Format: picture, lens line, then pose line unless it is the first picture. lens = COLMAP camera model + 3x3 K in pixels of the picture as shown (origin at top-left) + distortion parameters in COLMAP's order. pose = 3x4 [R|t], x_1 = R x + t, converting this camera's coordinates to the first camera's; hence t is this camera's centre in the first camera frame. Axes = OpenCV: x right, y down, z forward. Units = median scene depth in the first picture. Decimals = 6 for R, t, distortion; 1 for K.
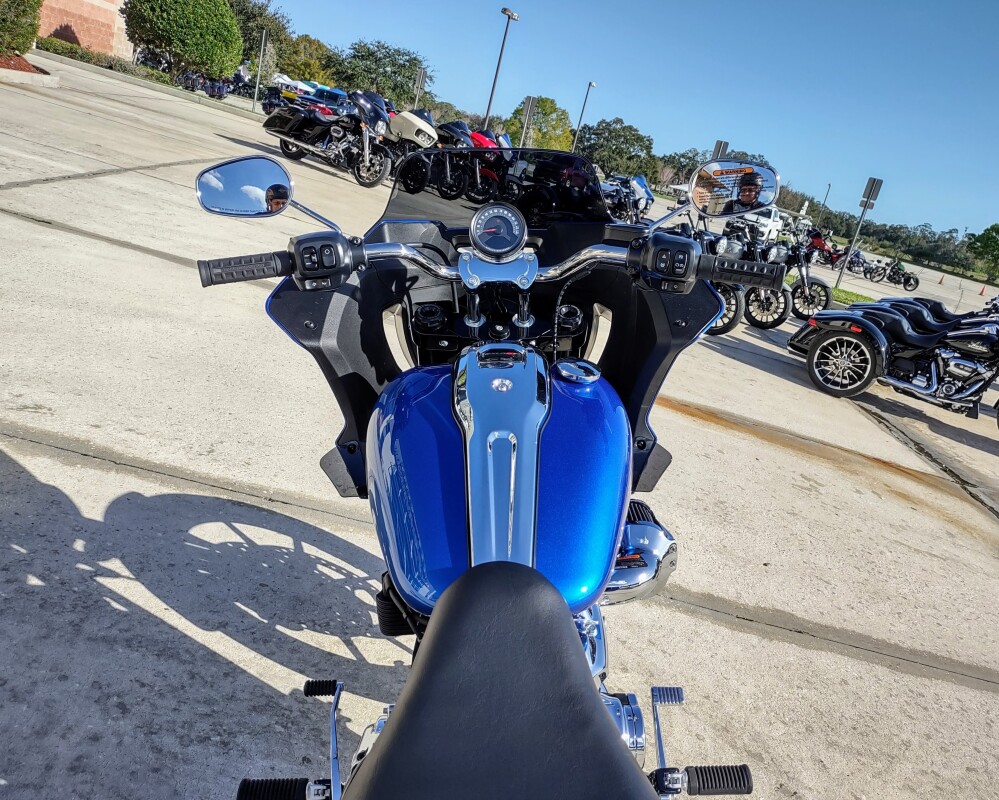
lens RADIAL K [[808.4, 0, 542.1], [0, 808.4, 400.0], [0, 0, 1]] dist [0.031721, -0.034336]
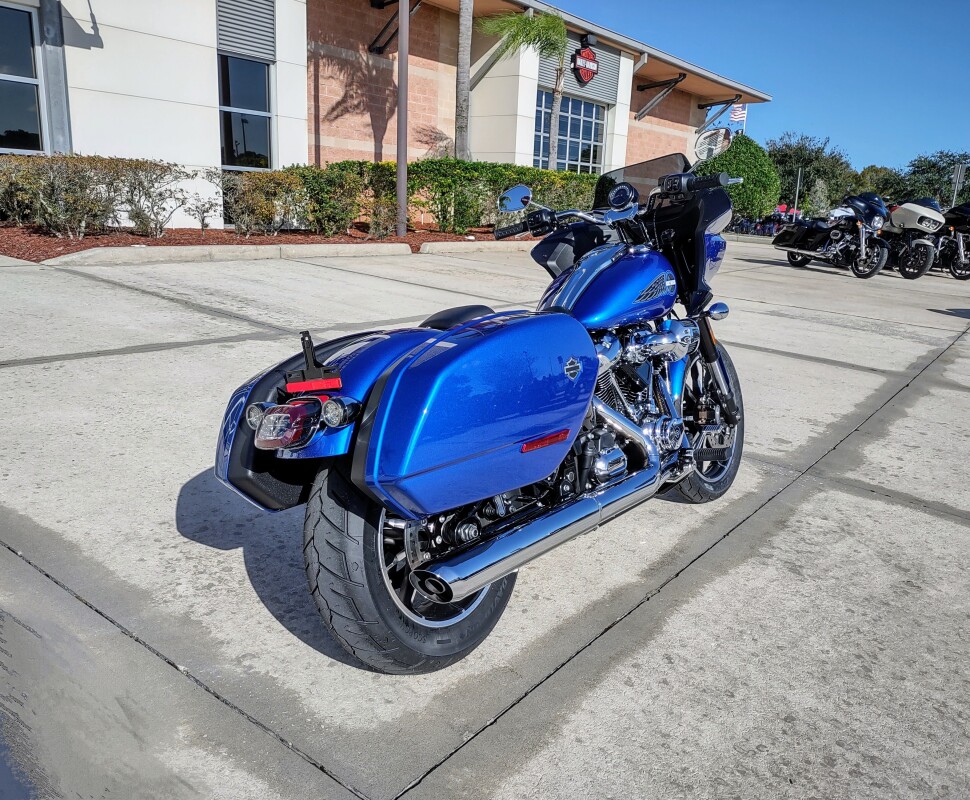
lens RADIAL K [[794.8, 0, 492.3], [0, 794.8, 395.5], [0, 0, 1]] dist [0.035383, -0.054363]
pose [[0.740749, -0.068719, -0.668258, 0.178750], [-0.043046, 0.987854, -0.149300, 0.106248], [0.670402, 0.139360, 0.728794, -0.109547]]
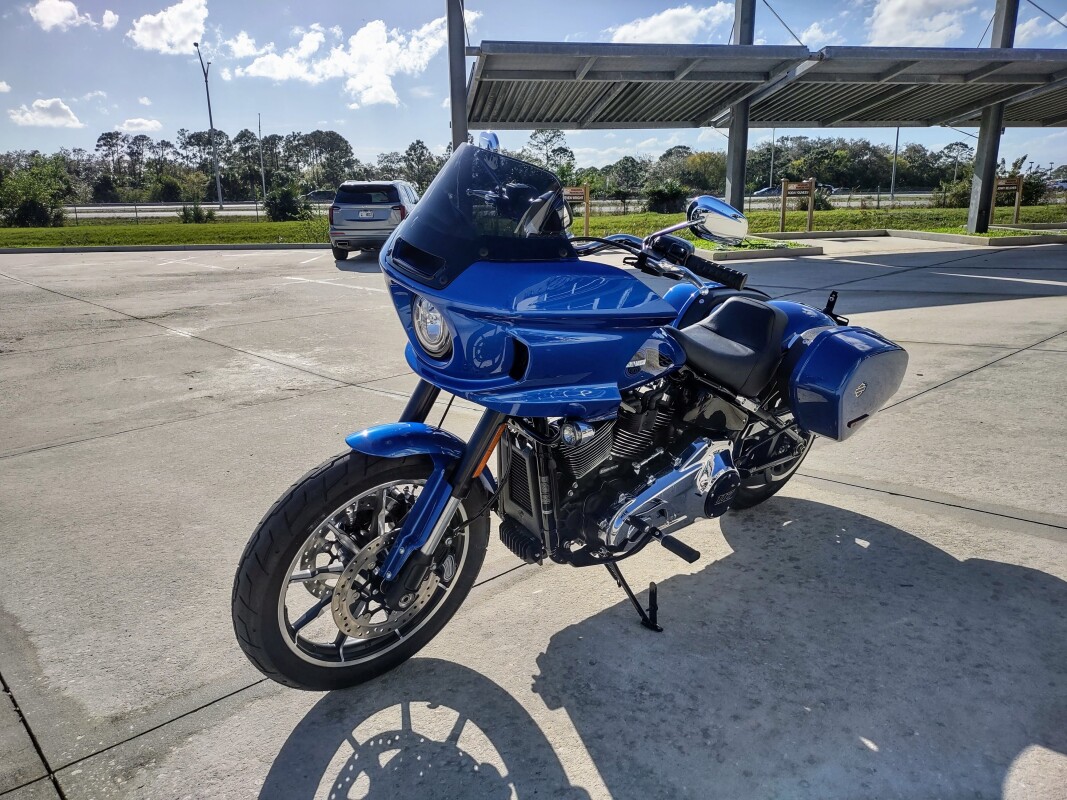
lens RADIAL K [[794.7, 0, 533.1], [0, 794.7, 407.6], [0, 0, 1]] dist [0.027848, -0.028492]
pose [[-0.594103, -0.424905, 0.683006, -0.192461], [0.094933, 0.806128, 0.584077, -0.127951], [-0.798767, 0.411842, -0.438586, 0.307820]]
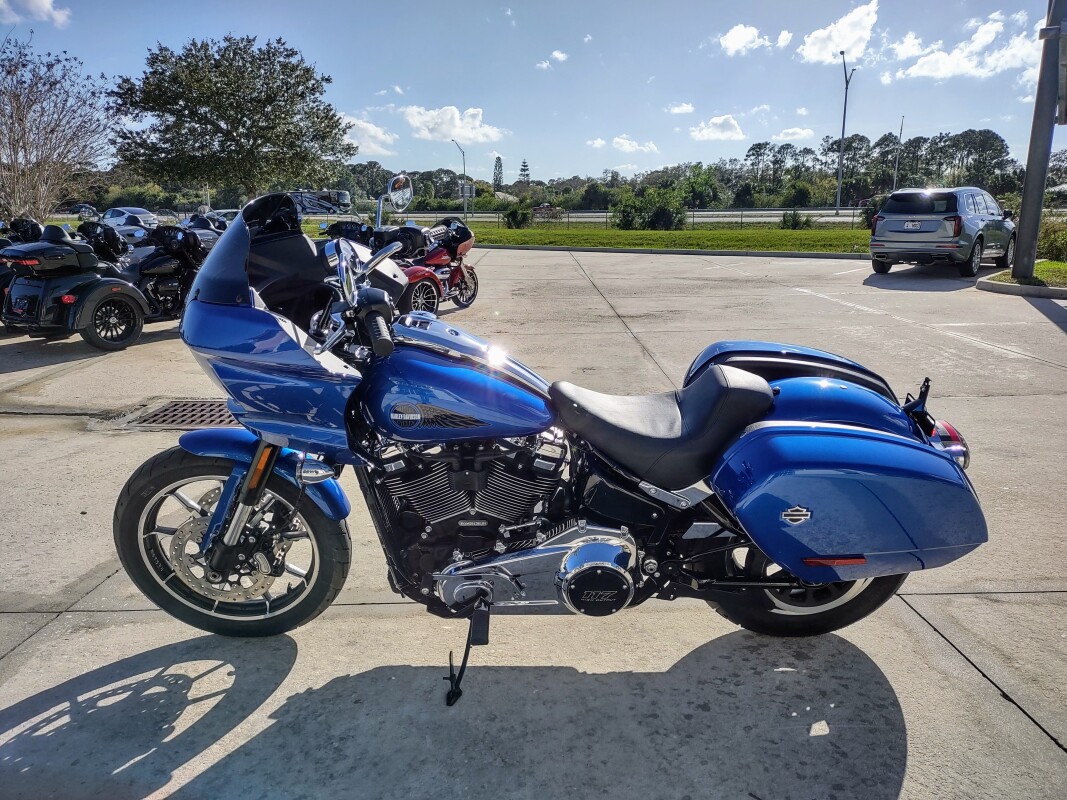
lens RADIAL K [[794.7, 0, 532.7], [0, 794.7, 397.2], [0, 0, 1]] dist [0.027848, -0.028492]
pose [[0.083125, -0.461022, 0.883487, -0.244022], [0.310544, 0.854393, 0.416623, -0.084465], [-0.946917, 0.239730, 0.214189, 0.076360]]
